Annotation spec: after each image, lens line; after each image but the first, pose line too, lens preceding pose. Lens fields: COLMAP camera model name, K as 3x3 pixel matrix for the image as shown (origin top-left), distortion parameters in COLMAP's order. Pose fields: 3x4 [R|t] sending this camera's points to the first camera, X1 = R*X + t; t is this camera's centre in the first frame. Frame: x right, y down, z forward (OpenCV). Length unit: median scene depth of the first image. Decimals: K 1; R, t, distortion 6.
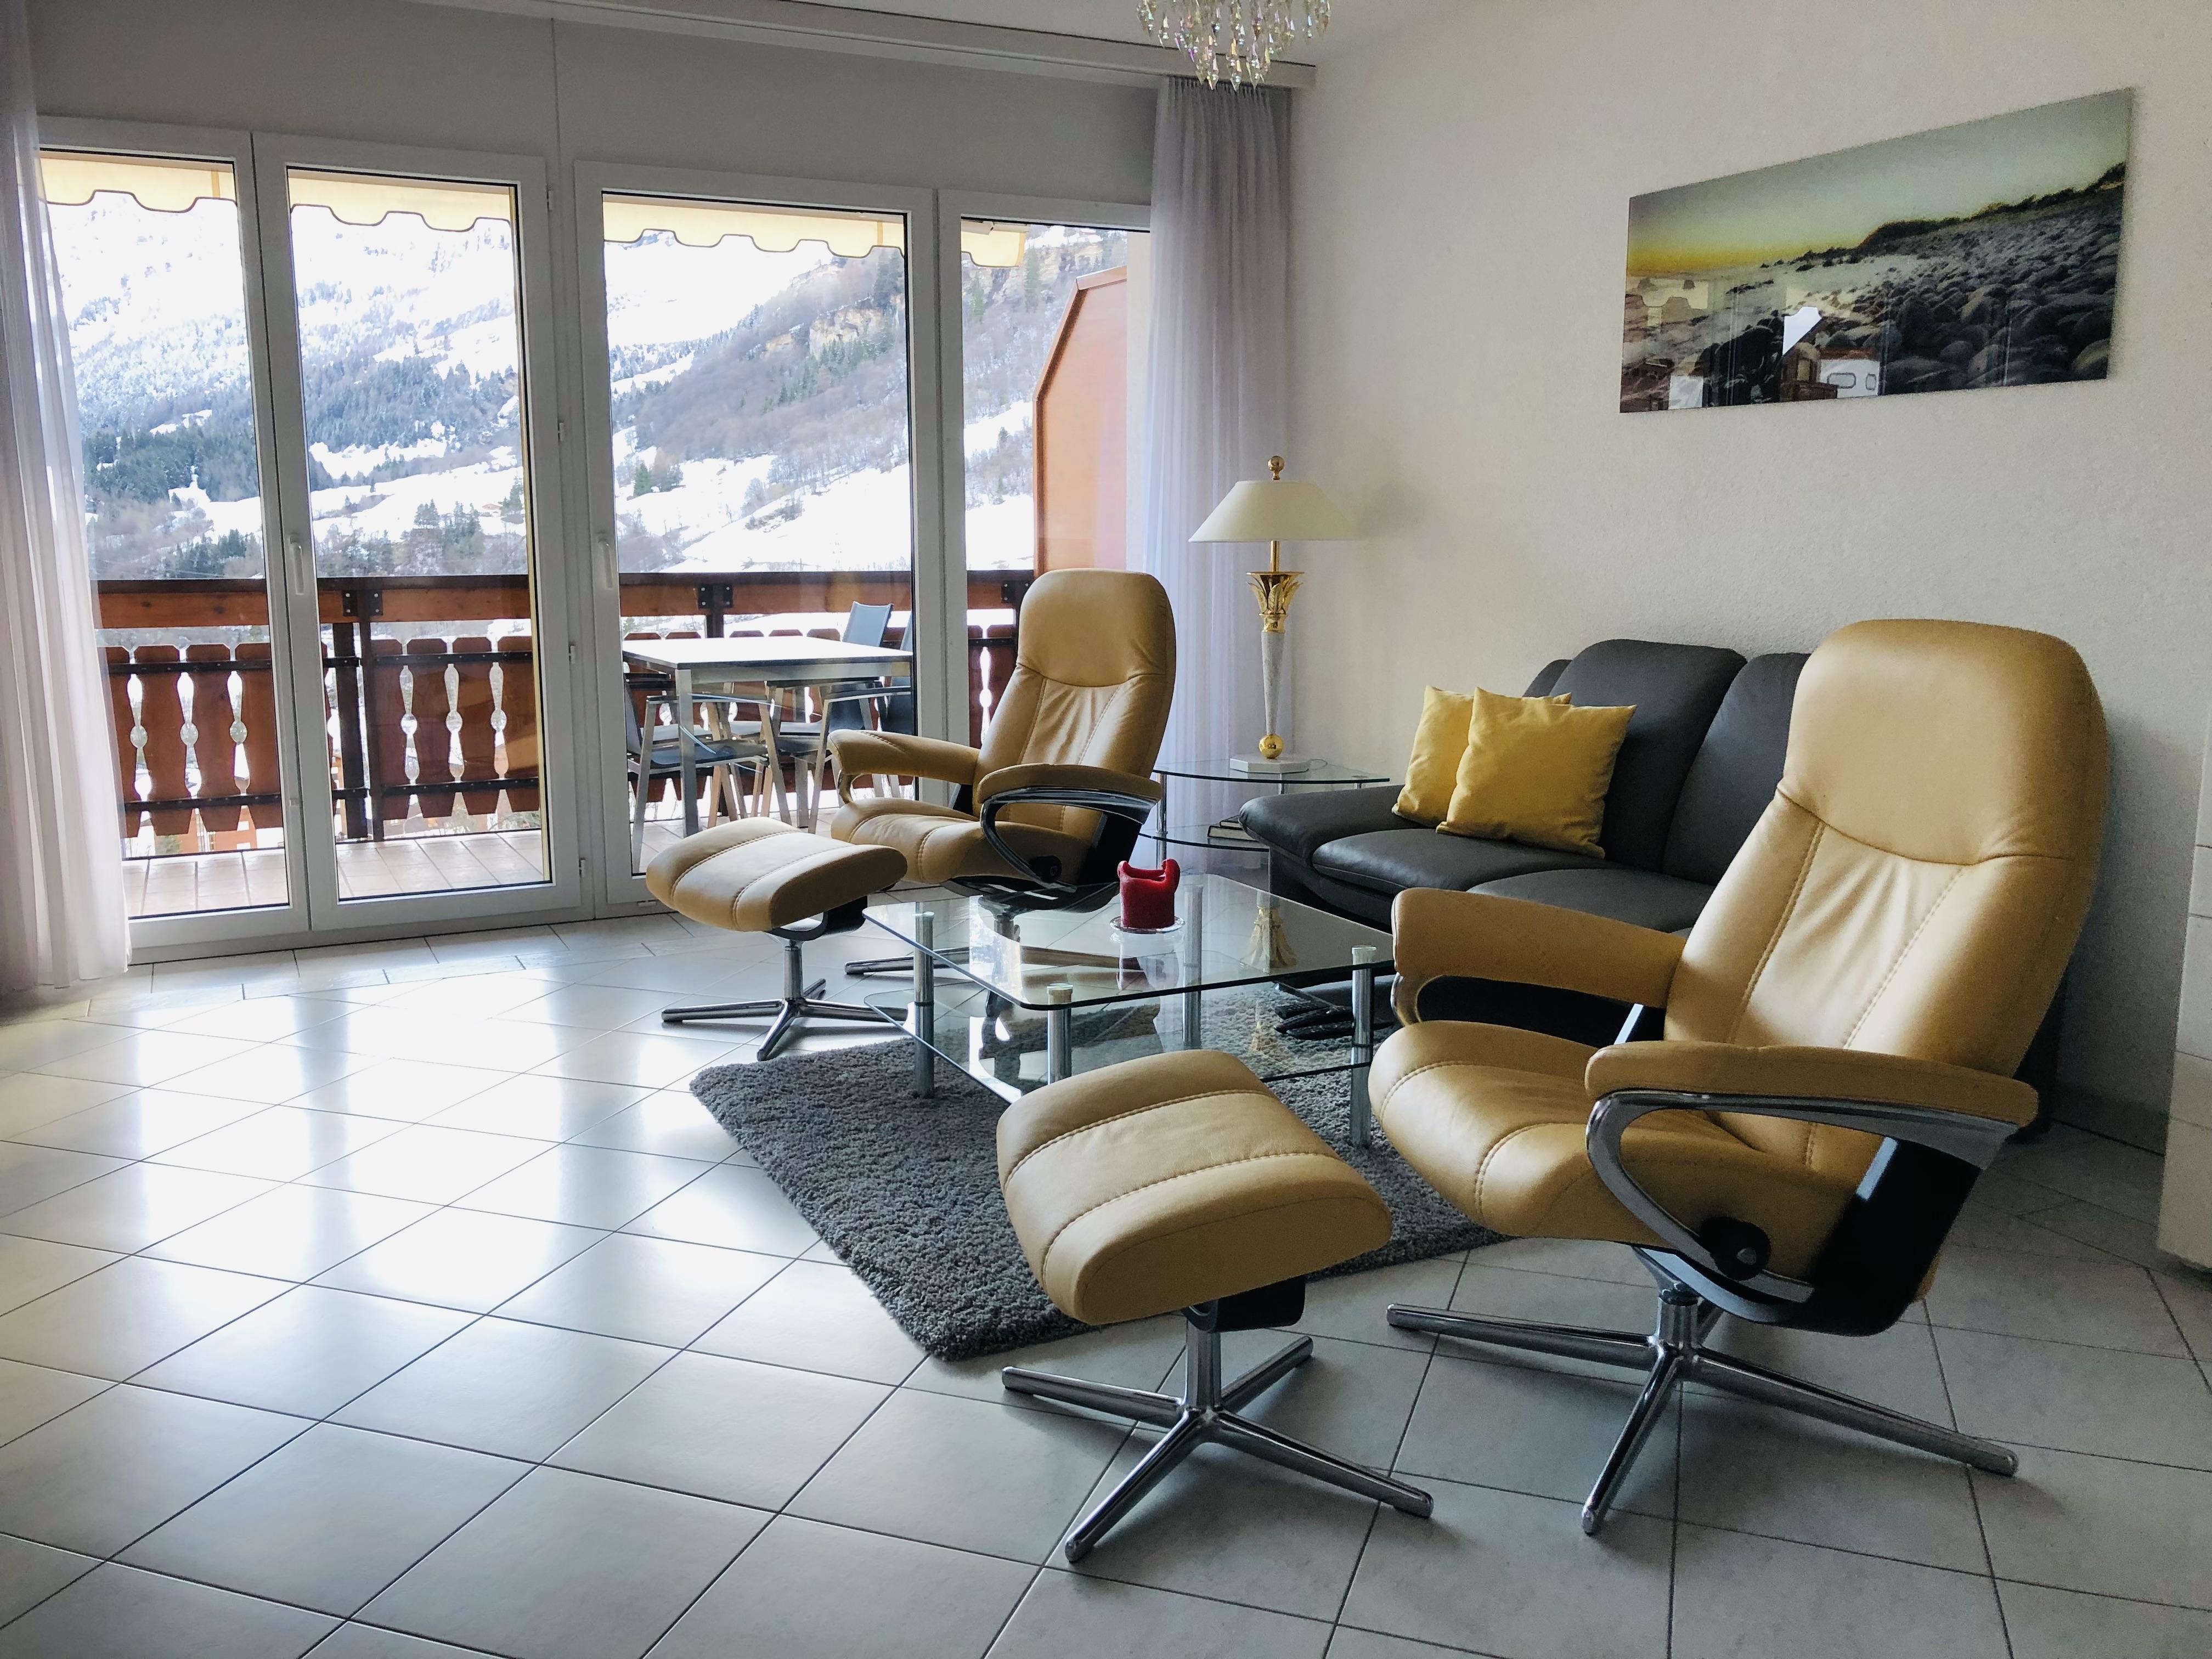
lens RADIAL K [[1850.1, 0, 1110.4], [0, 1850.1, 810.3], [0, 0, 1]] dist [0.068445, -0.019369]
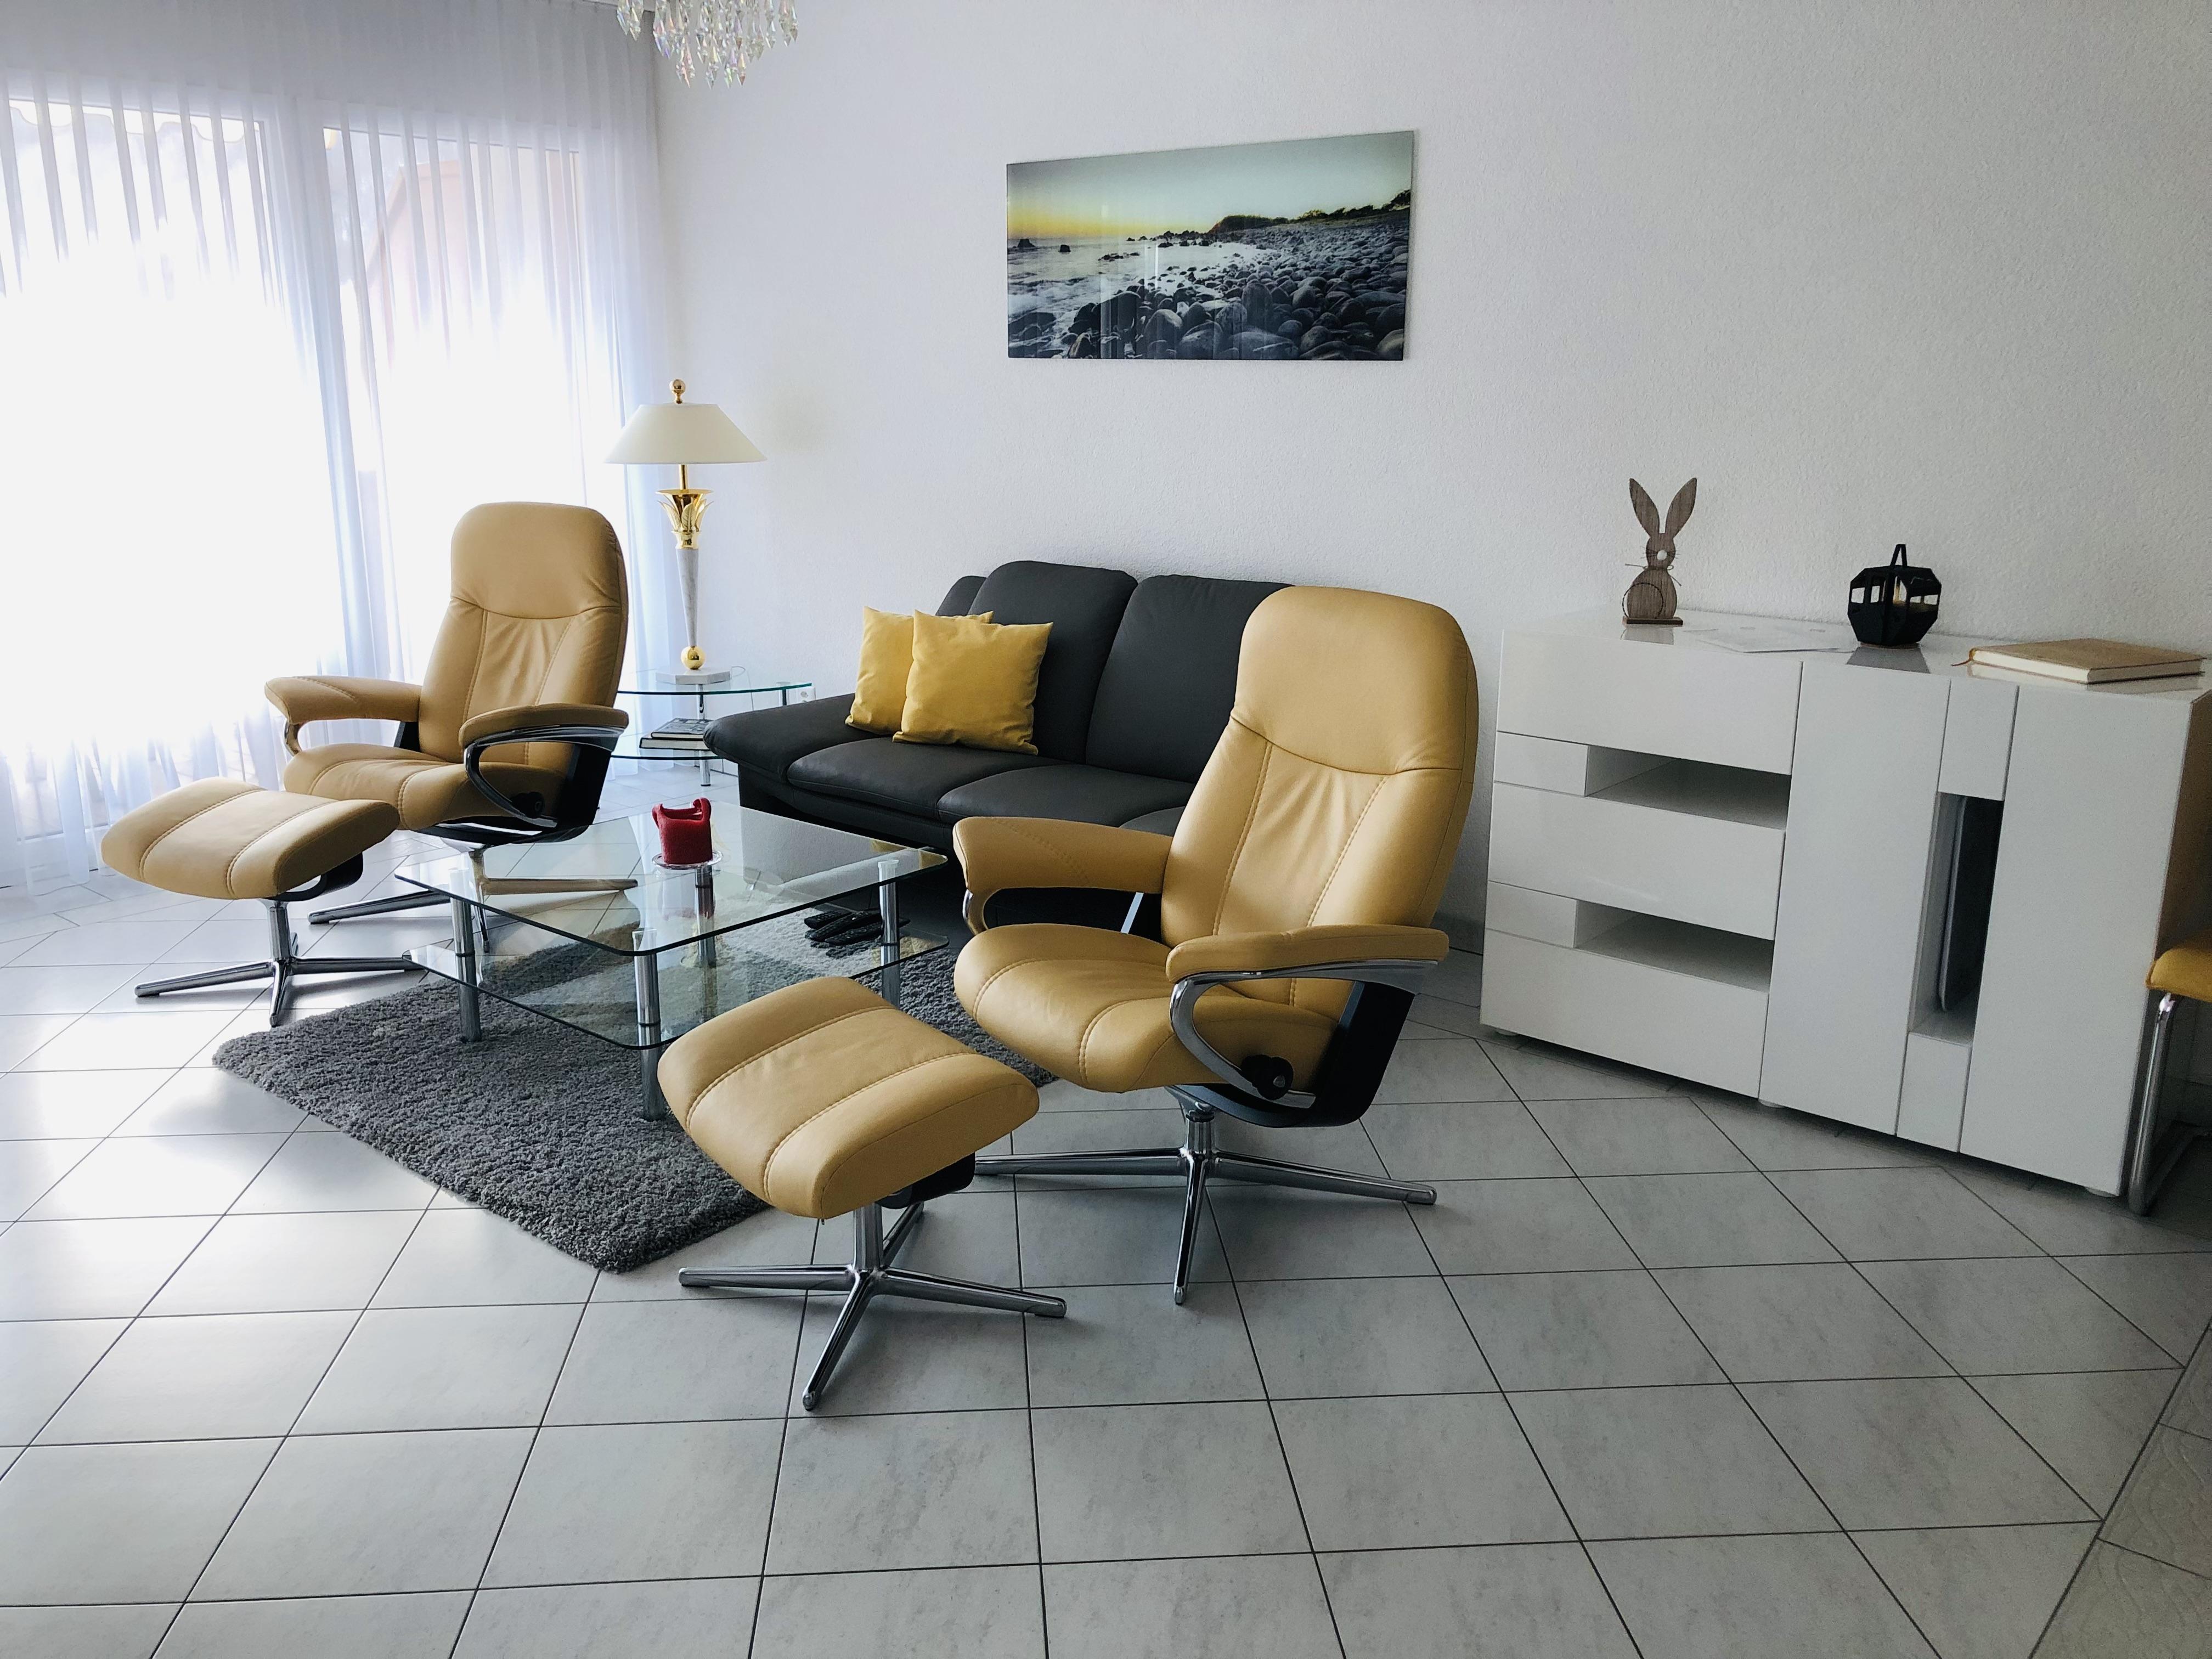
lens RADIAL K [[1834.7, 0, 1106.0], [0, 1834.7, 829.5], [0, 0, 1]] dist [0.150925, -0.420289]
pose [[0.921371, -0.096176, 0.376596, -0.161105], [0.059632, 0.992410, 0.107548, -0.058713], [-0.384082, -0.076634, 0.920113, -0.104838]]
